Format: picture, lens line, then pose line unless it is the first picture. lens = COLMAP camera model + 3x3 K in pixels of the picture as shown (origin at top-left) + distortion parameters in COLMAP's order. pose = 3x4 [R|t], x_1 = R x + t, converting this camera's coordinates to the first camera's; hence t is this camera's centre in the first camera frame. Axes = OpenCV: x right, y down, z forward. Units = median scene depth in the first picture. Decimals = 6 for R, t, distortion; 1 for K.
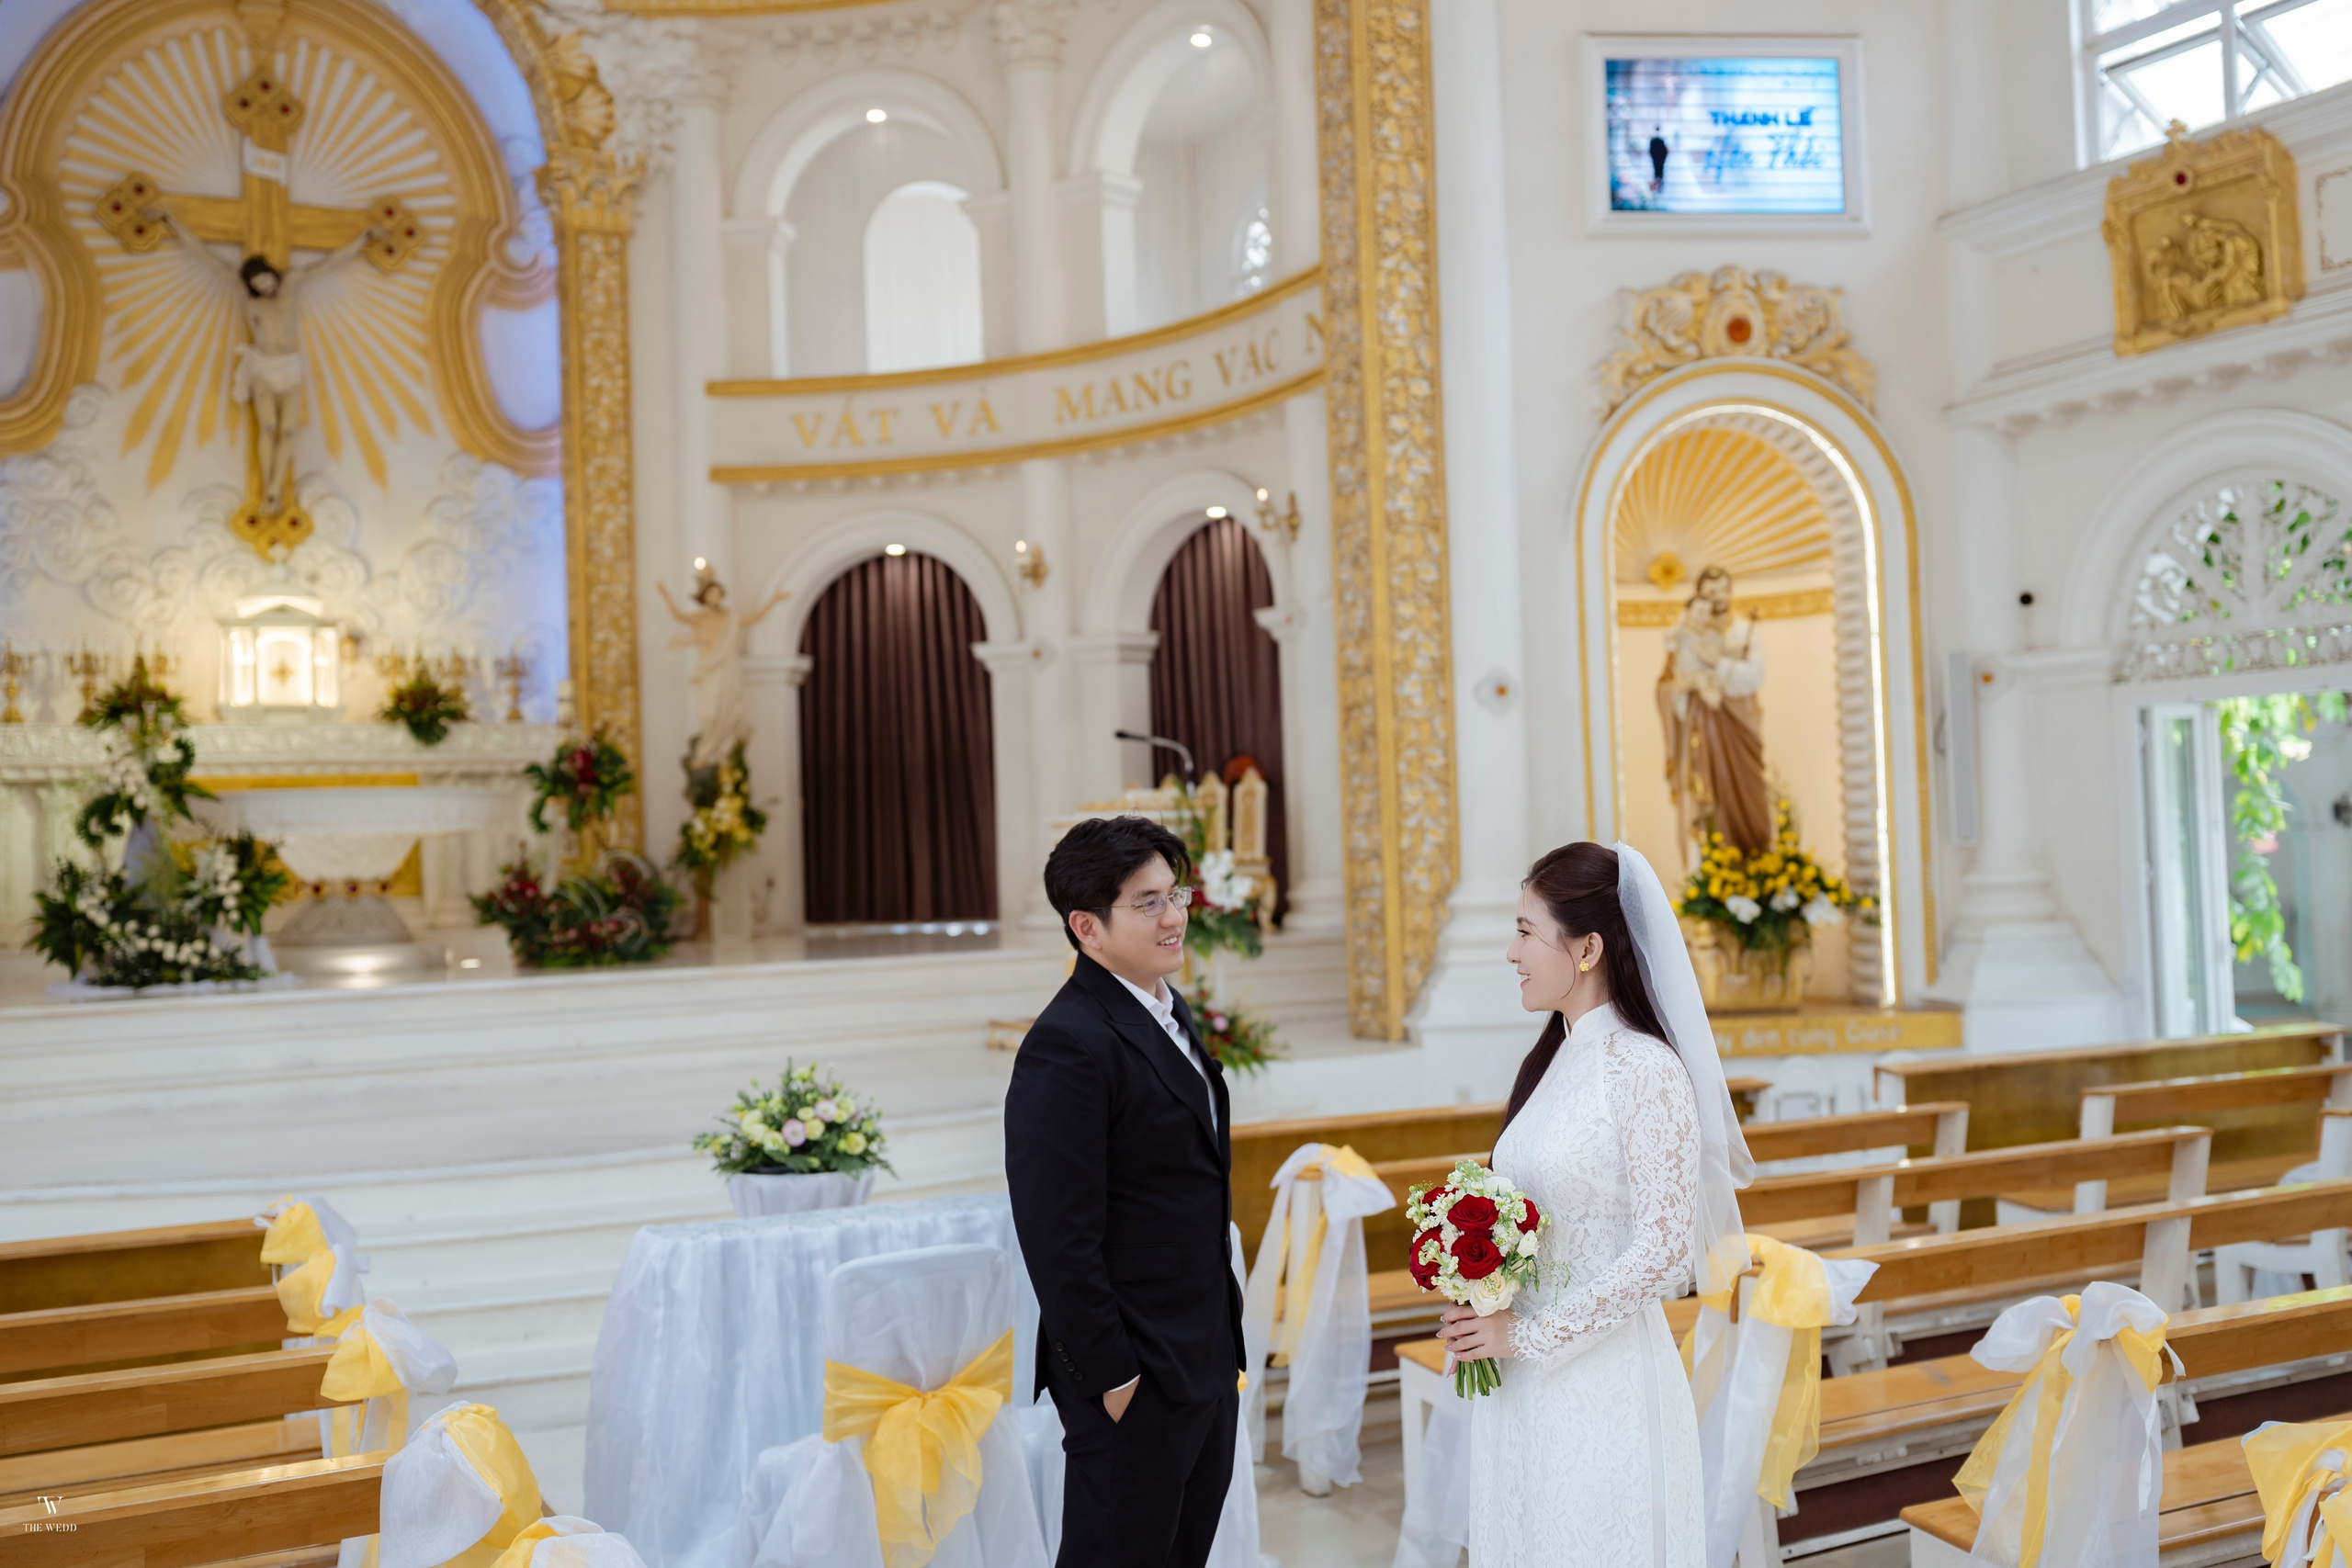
lens RADIAL K [[2320.2, 0, 1213.0], [0, 2320.2, 792.3], [0, 0, 1]] dist [-0.019642, 0.000000]
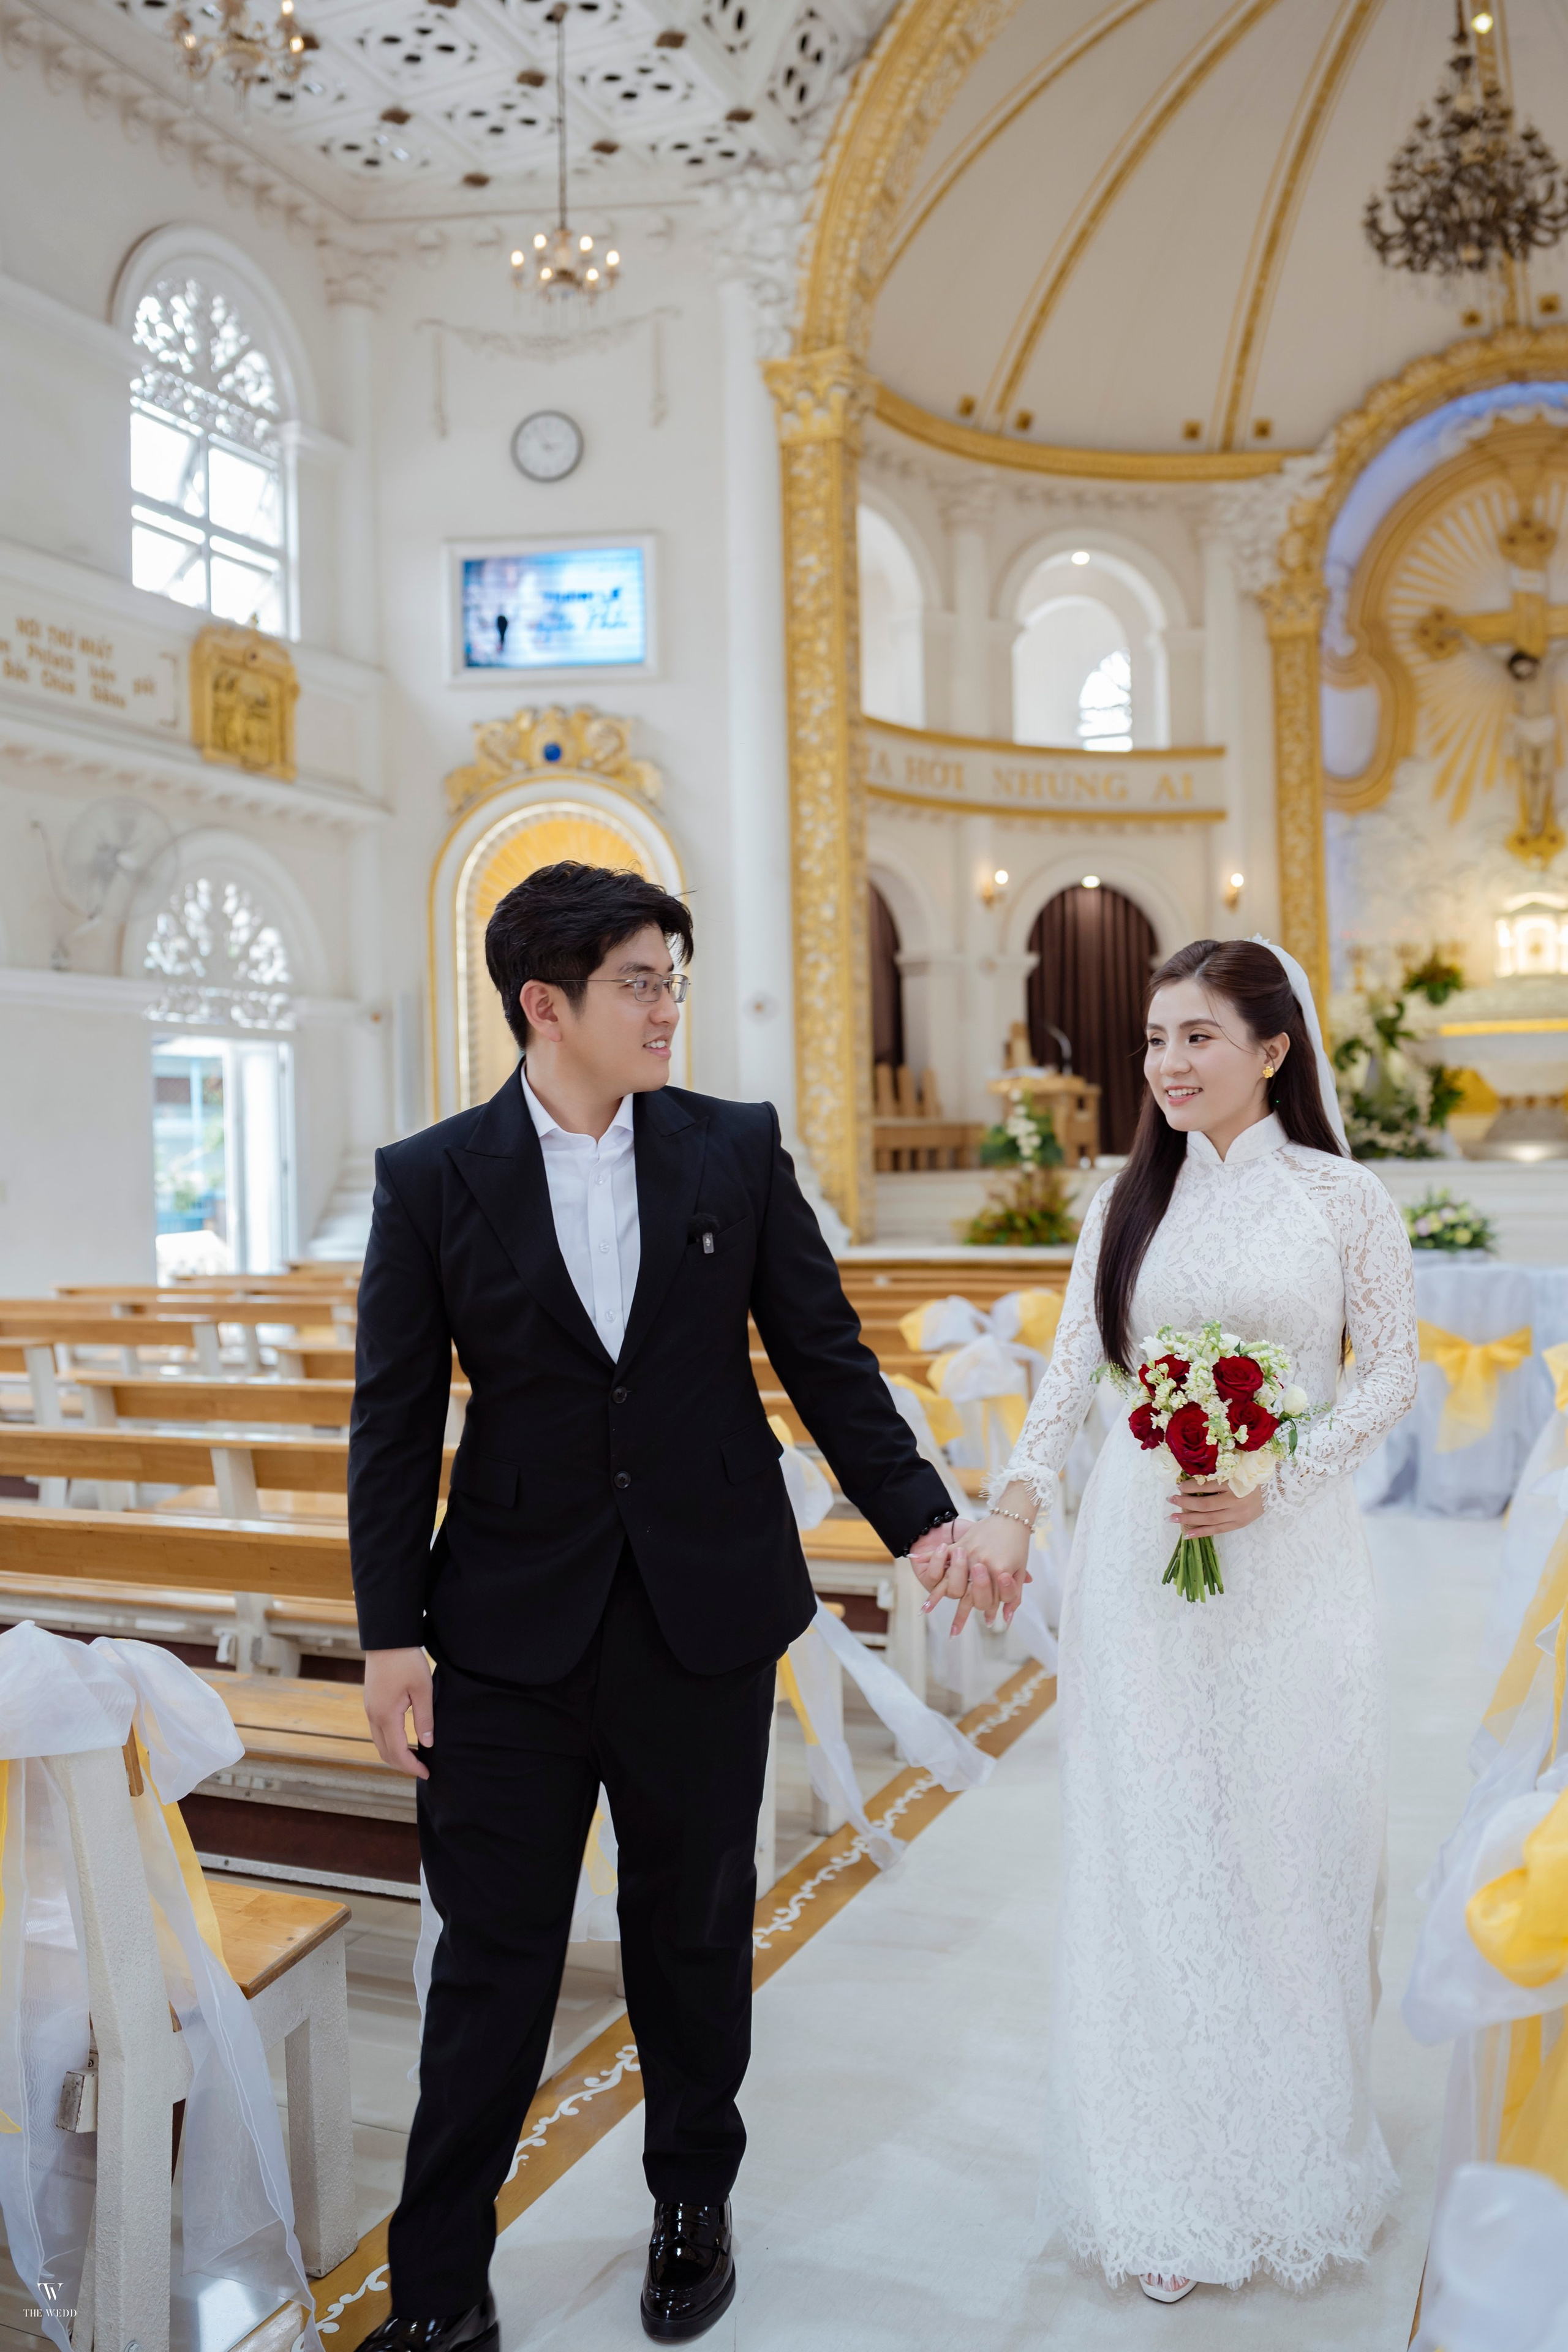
lens RADIAL K [[1990.3, 0, 817.6], [0, 1990.3, 1170.8], [0, 0, 1]] dist [-0.045893, -0.036930]
pose [[0.639242, 0.030044, -0.768419, 0.242433], [0.021083, 0.998176, 0.056566, 0.005192], [0.768717, -0.052360, 0.637443, -0.100096]]
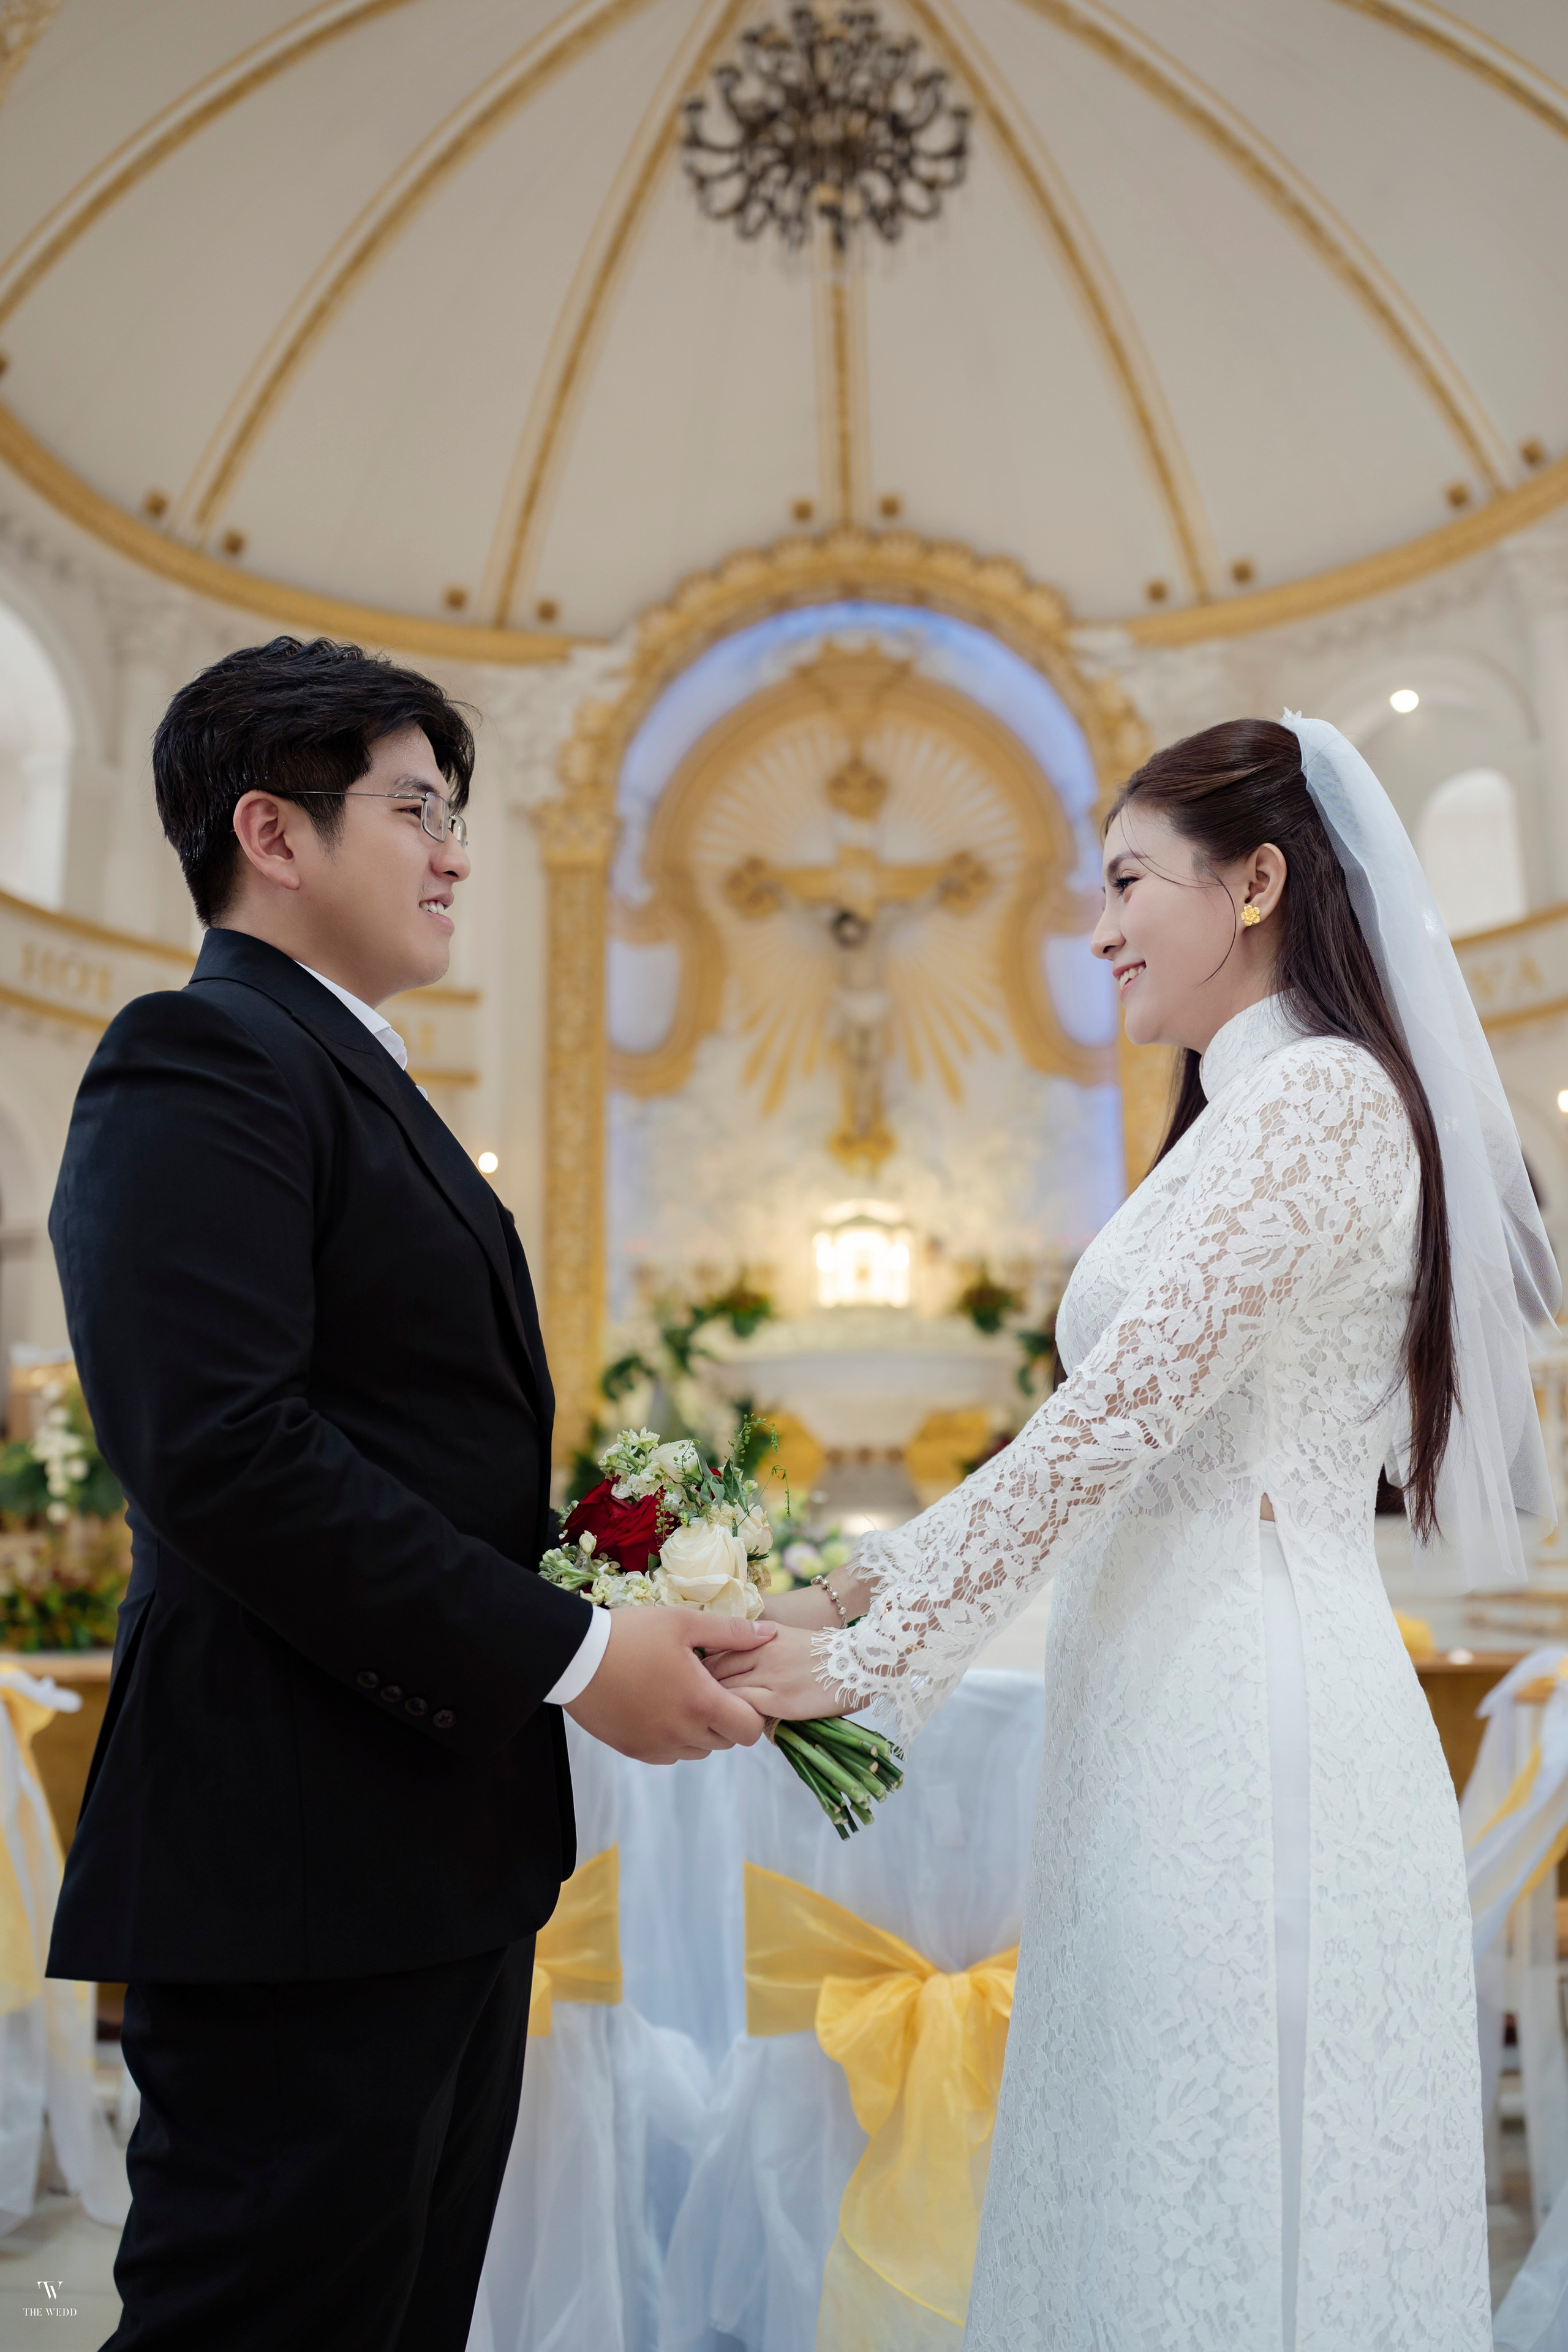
lens RADIAL K [[1990.3, 0, 784.6], [0, 1990.3, 1163.8], [0, 0, 1]] dist [-0.045893, -0.036930]
pose [[0.854873, -0.074220, -0.513502, 0.052257], [-0.006364, 0.988141, -0.153418, 0.041143], [0.518799, 0.134421, 0.844262, 0.181353]]
